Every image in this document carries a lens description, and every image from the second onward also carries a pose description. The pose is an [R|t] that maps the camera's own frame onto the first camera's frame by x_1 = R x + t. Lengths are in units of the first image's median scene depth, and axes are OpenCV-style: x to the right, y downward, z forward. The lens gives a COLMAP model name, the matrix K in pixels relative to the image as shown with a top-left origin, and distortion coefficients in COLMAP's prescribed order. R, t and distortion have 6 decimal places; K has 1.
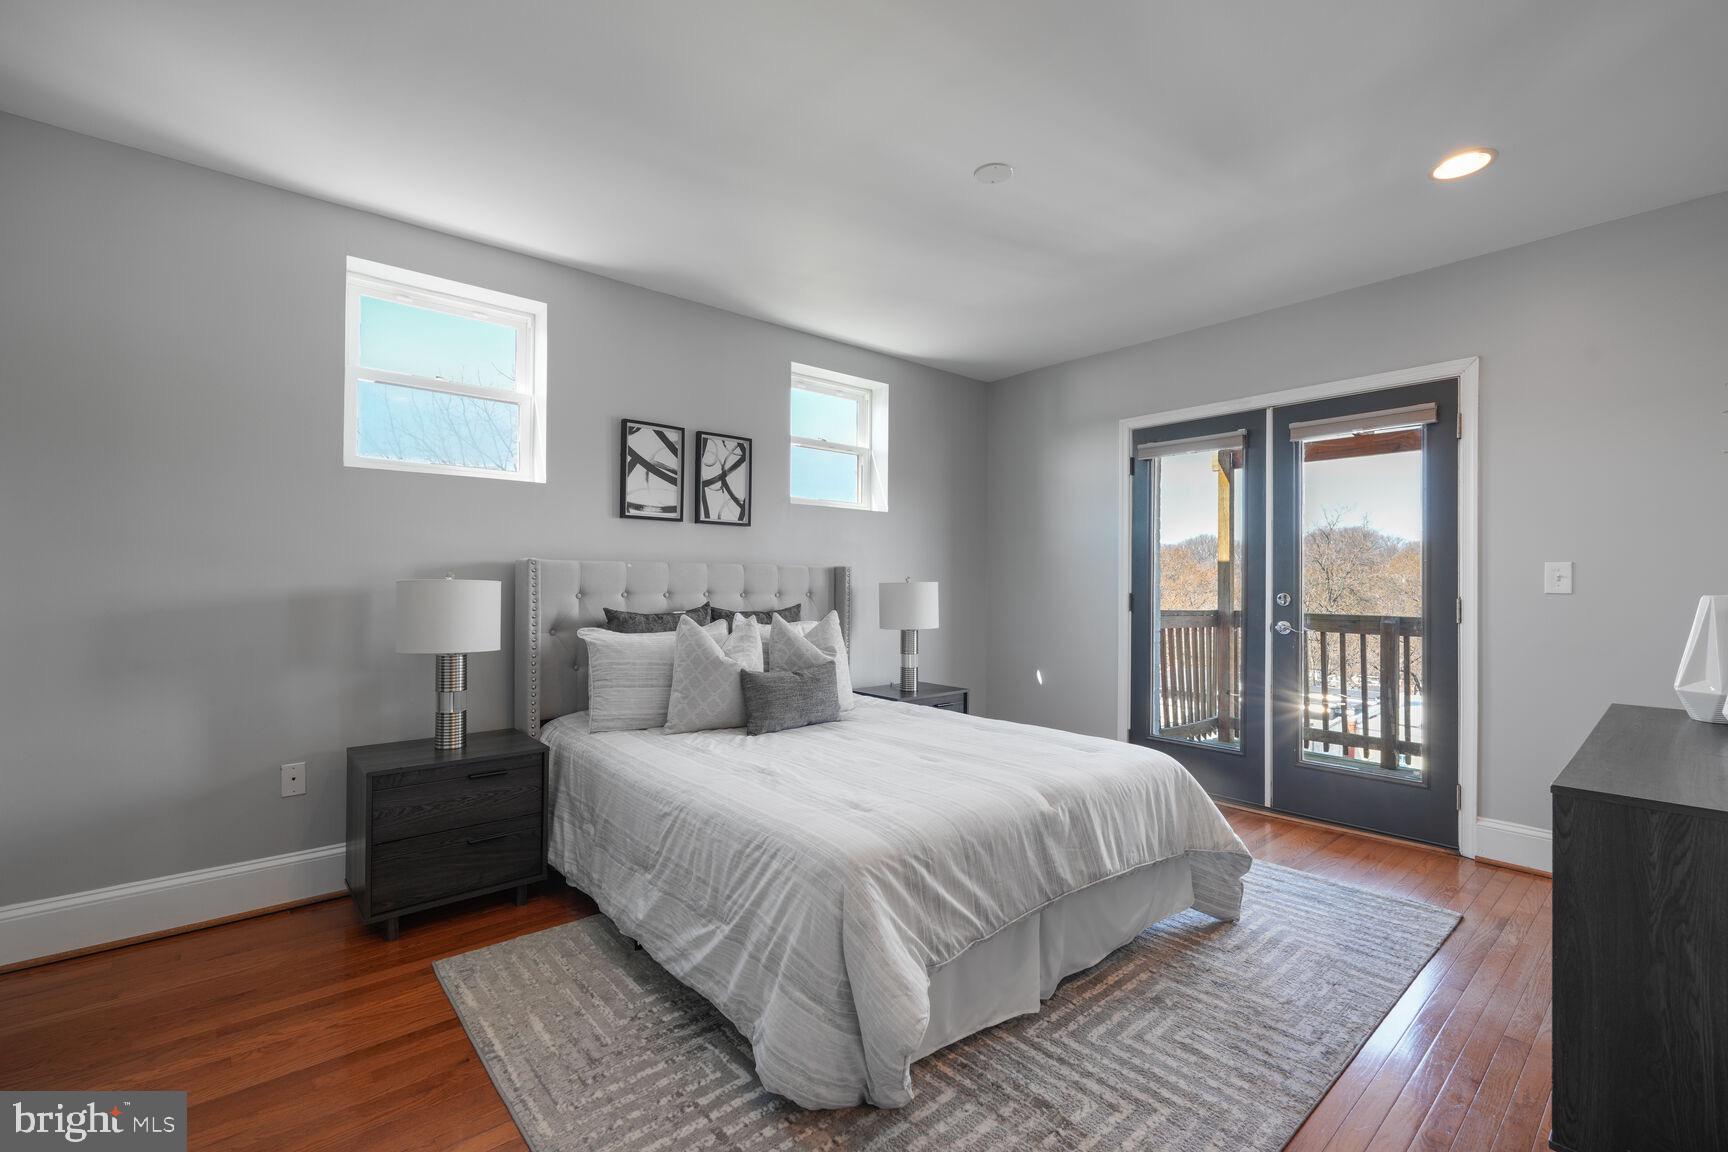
lens RADIAL K [[754.2, 0, 868.9], [0, 754.2, 578.3], [0, 0, 1]] dist [-0.005509, 0.000608]
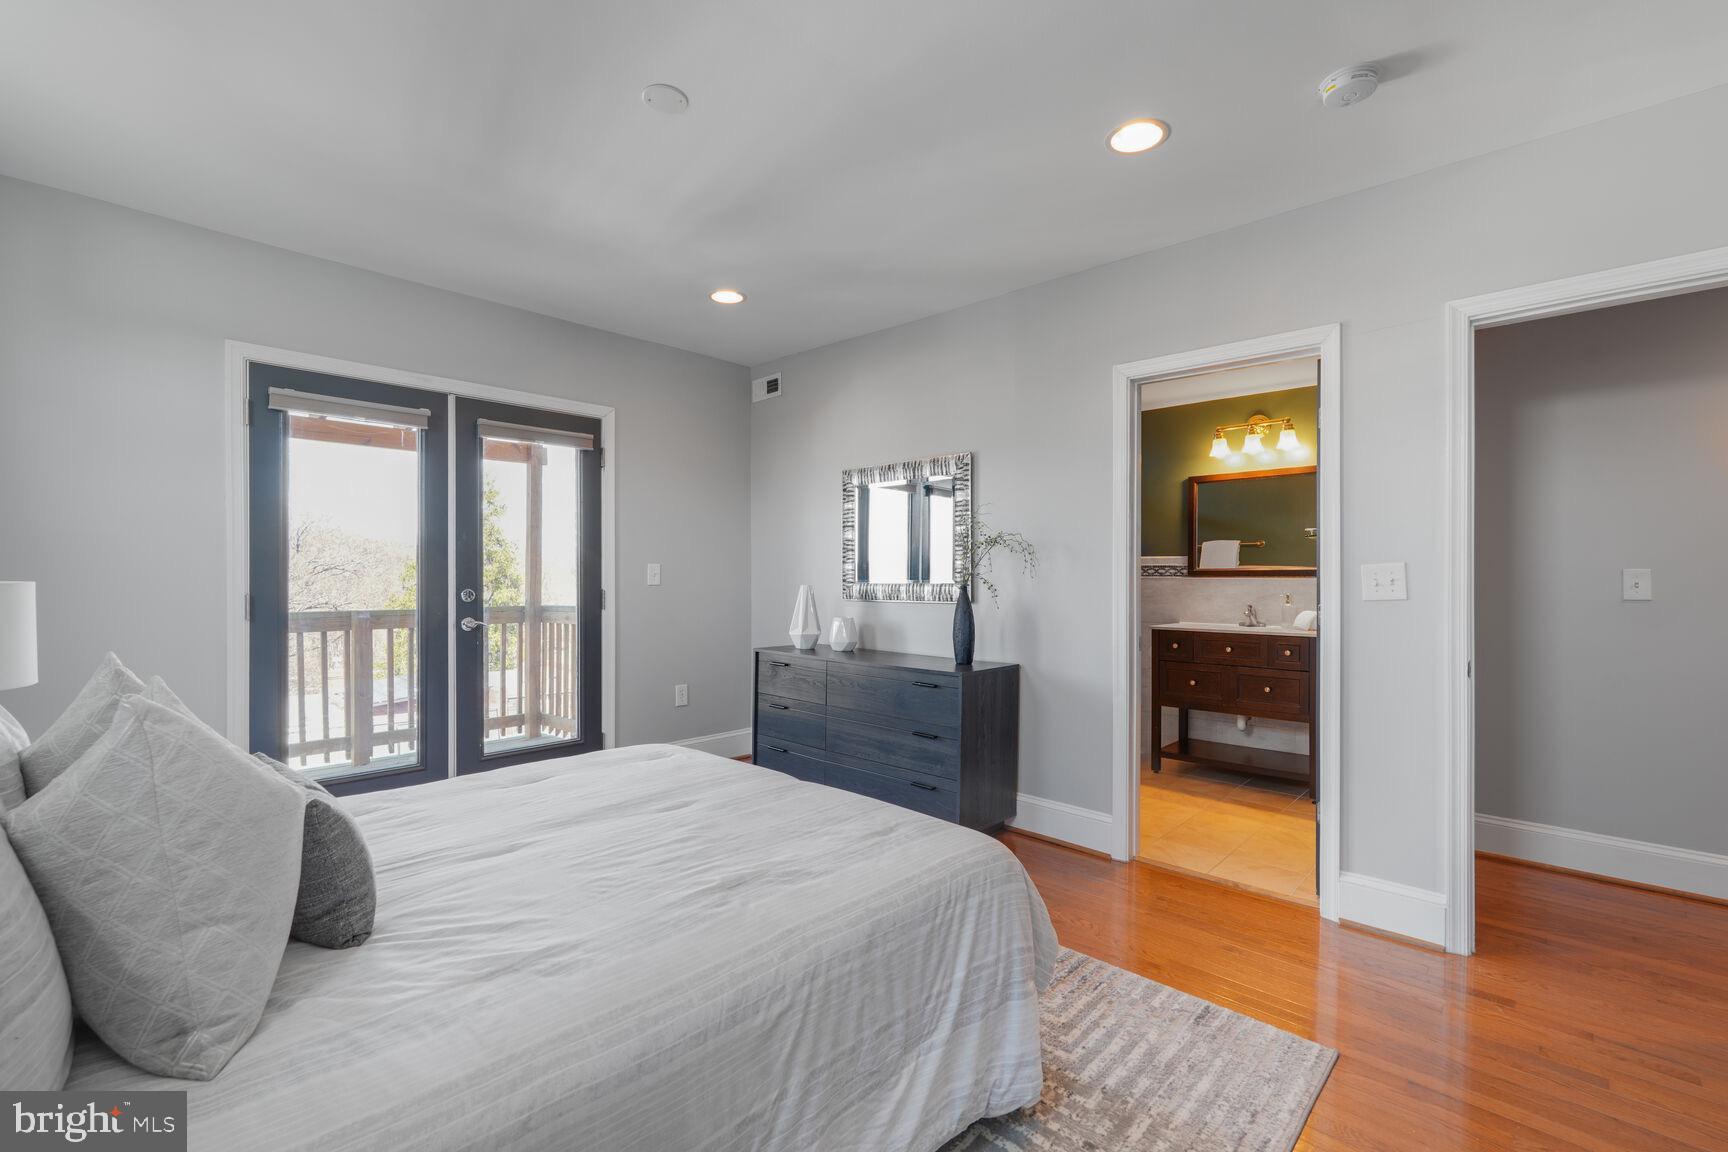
lens RADIAL K [[754.2, 0, 868.9], [0, 754.2, 578.3], [0, 0, 1]] dist [-0.005509, 0.000608]
pose [[-0.107539, -0.005993, 0.994183, -0.473214], [-0.008925, 0.999947, 0.005063, -0.003907], [-0.994161, -0.008329, -0.107587, 0.578665]]
